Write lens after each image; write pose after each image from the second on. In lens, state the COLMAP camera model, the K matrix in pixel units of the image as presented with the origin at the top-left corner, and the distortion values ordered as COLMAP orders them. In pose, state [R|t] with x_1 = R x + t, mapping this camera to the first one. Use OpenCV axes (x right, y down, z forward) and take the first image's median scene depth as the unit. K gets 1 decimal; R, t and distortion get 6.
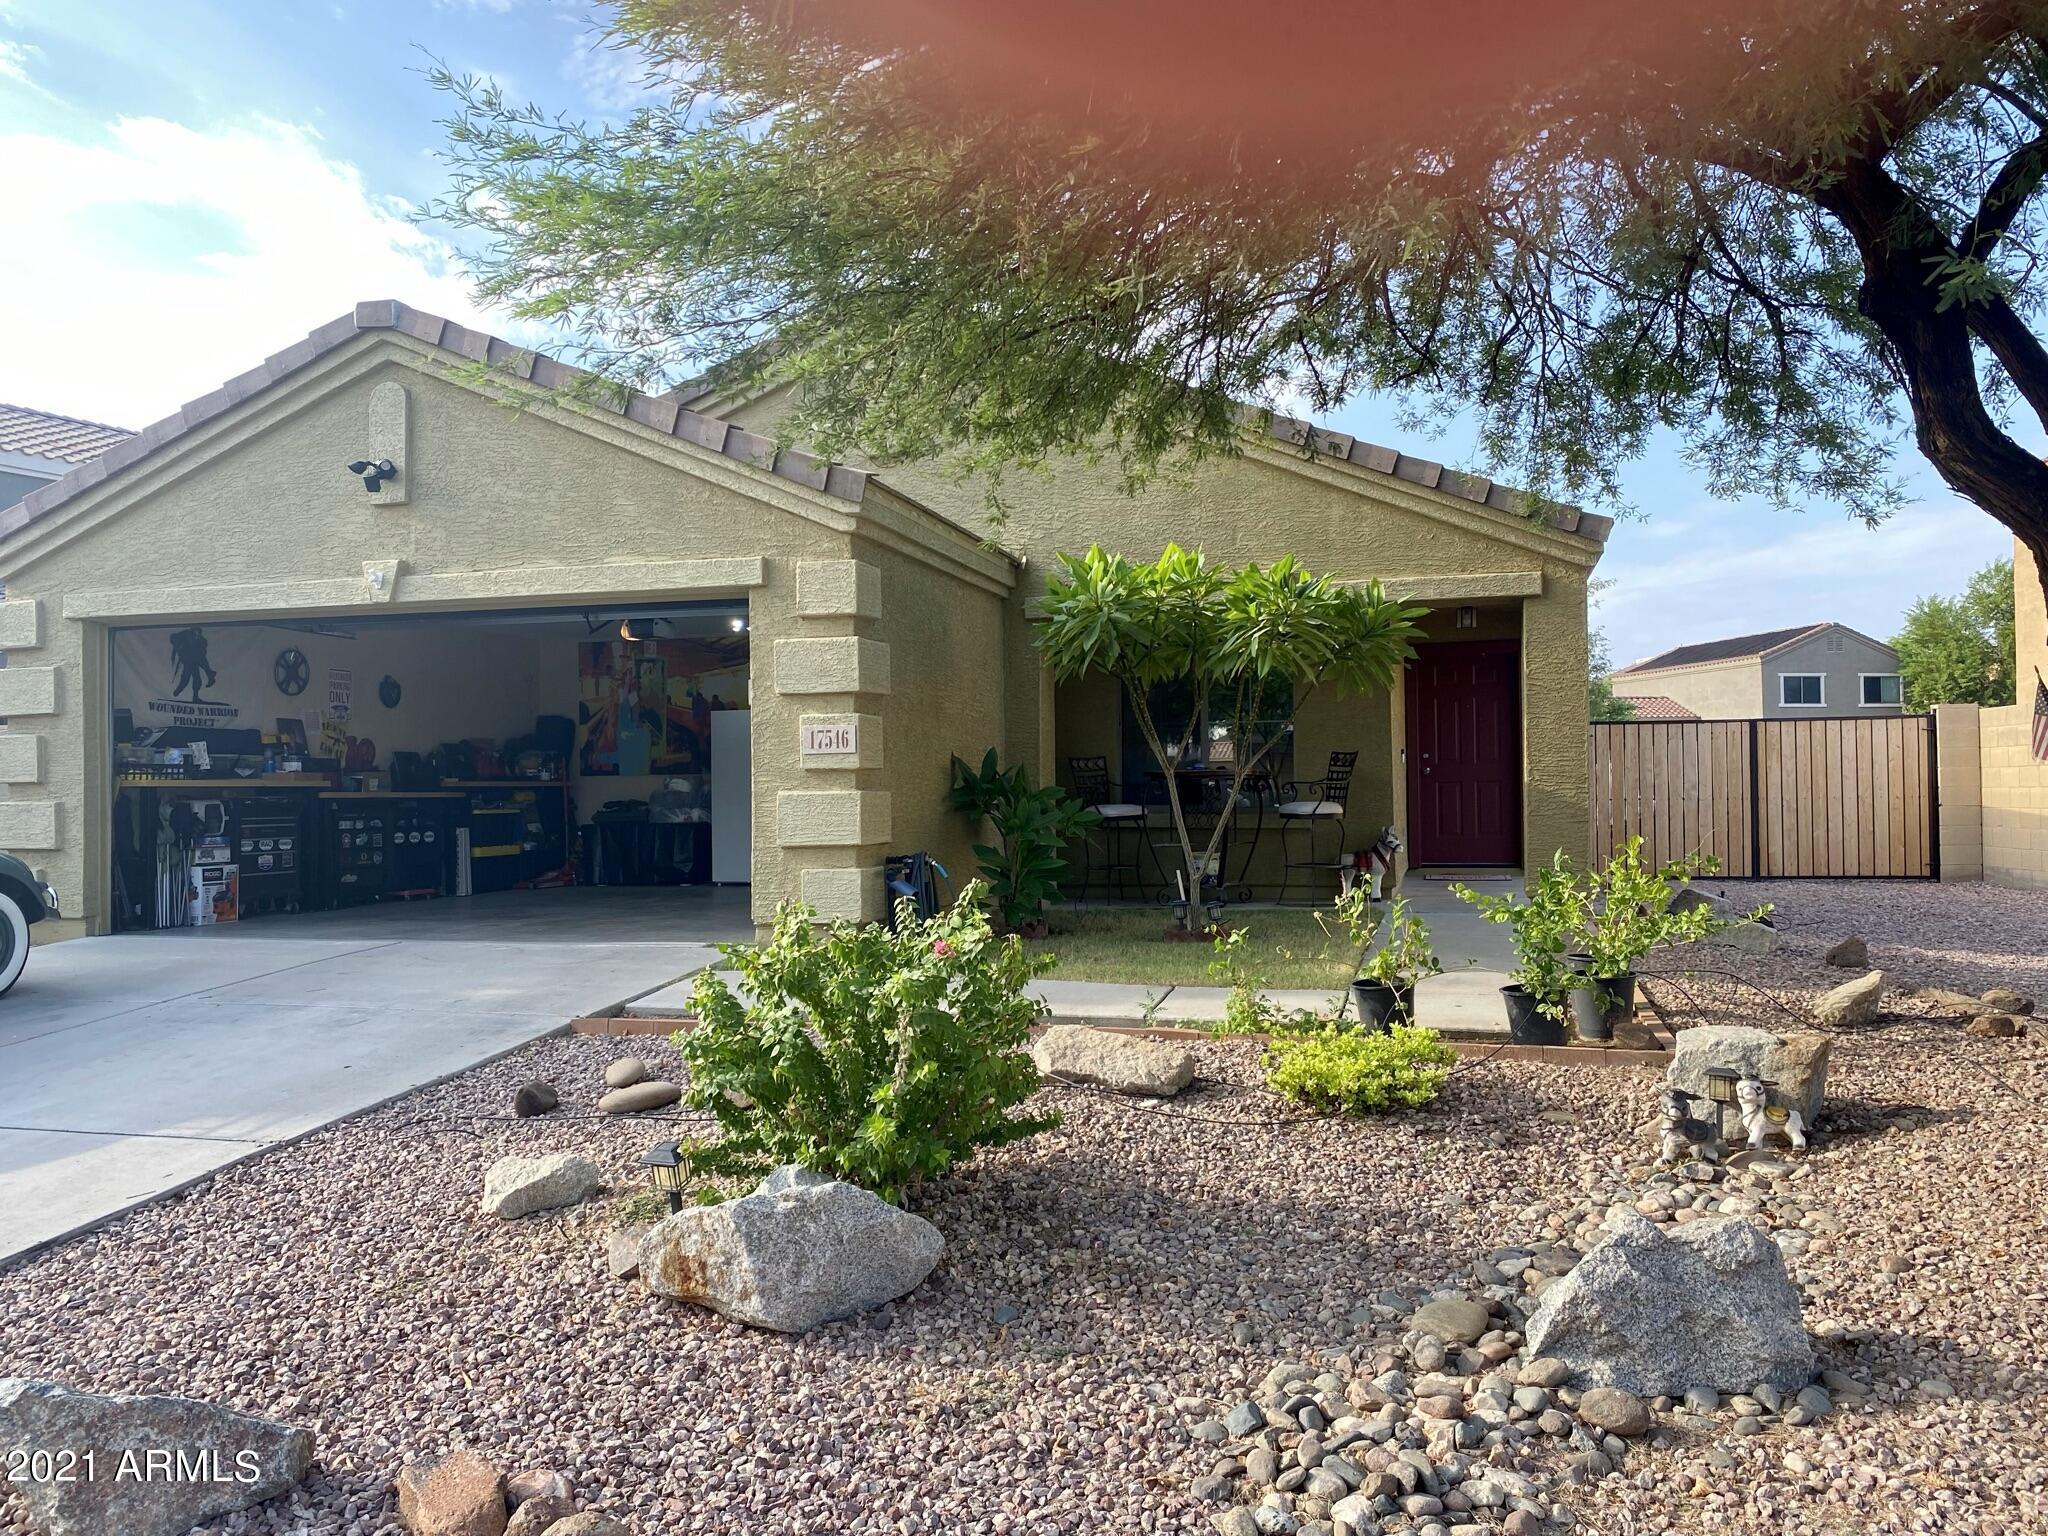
lens RADIAL K [[1585.3, 0, 1024.0], [0, 1585.3, 768.0], [0, 0, 1]] dist [-0.000987, 0.004720]
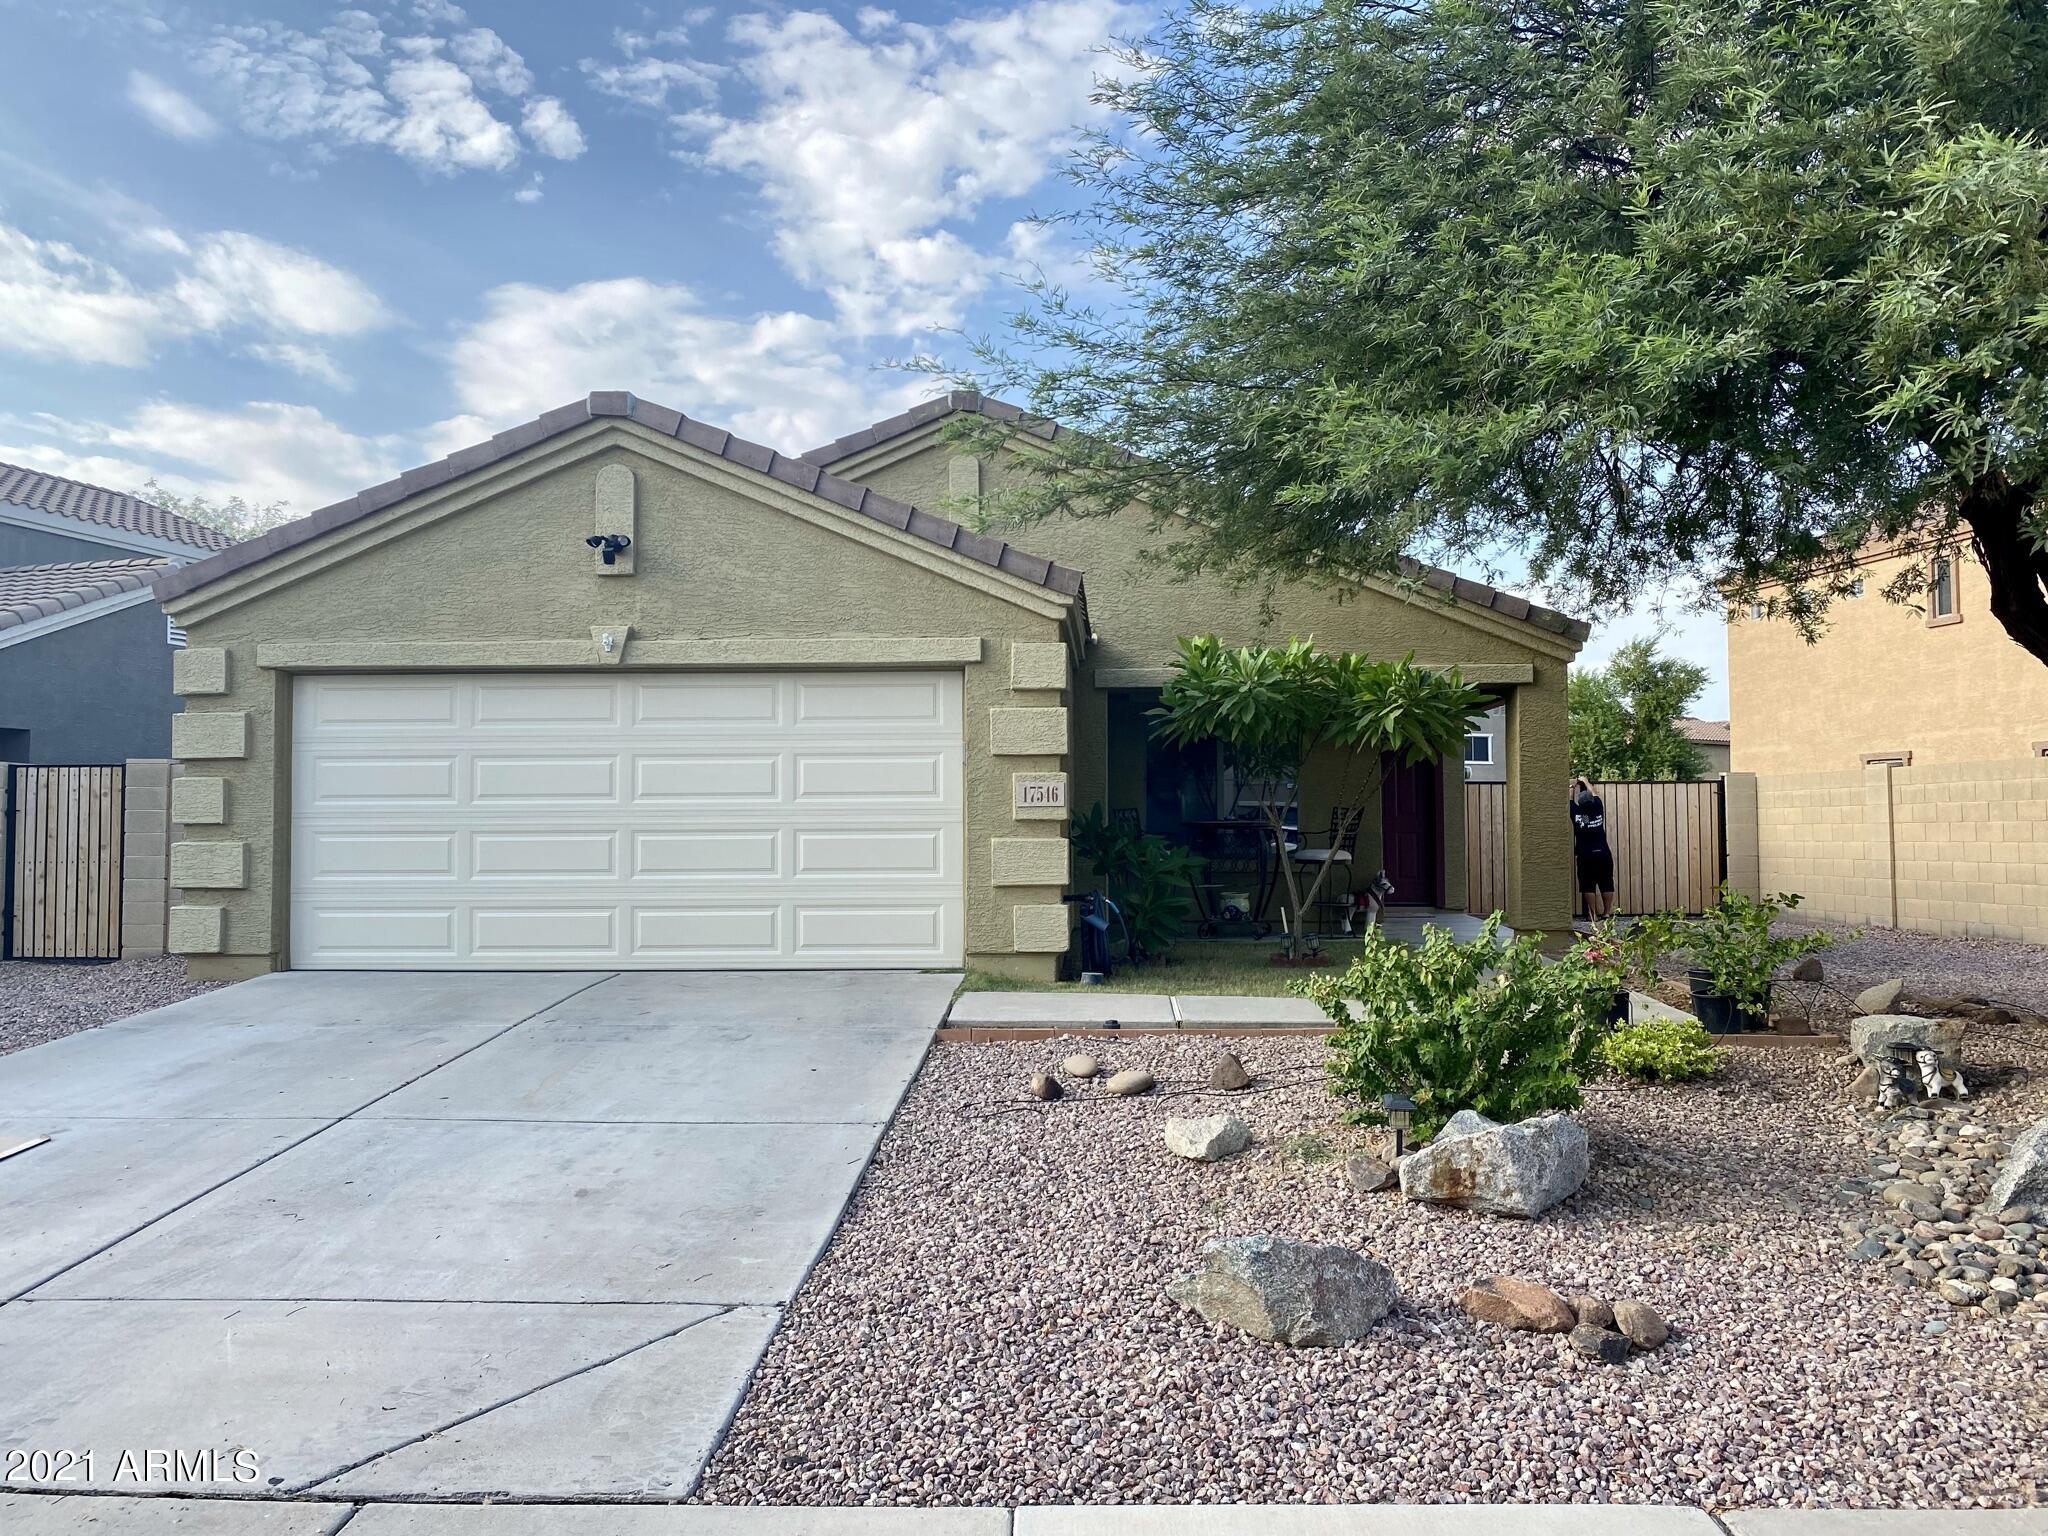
lens RADIAL K [[1571.7, 0, 1024.0], [0, 1571.7, 768.0], [0, 0, 1]] dist [0.031068, -0.043673]
pose [[0.979016, 0.017297, 0.203049, -0.345156], [-0.011691, 0.999517, -0.028777, -0.003971], [-0.203449, 0.025799, 0.978746, -0.128064]]
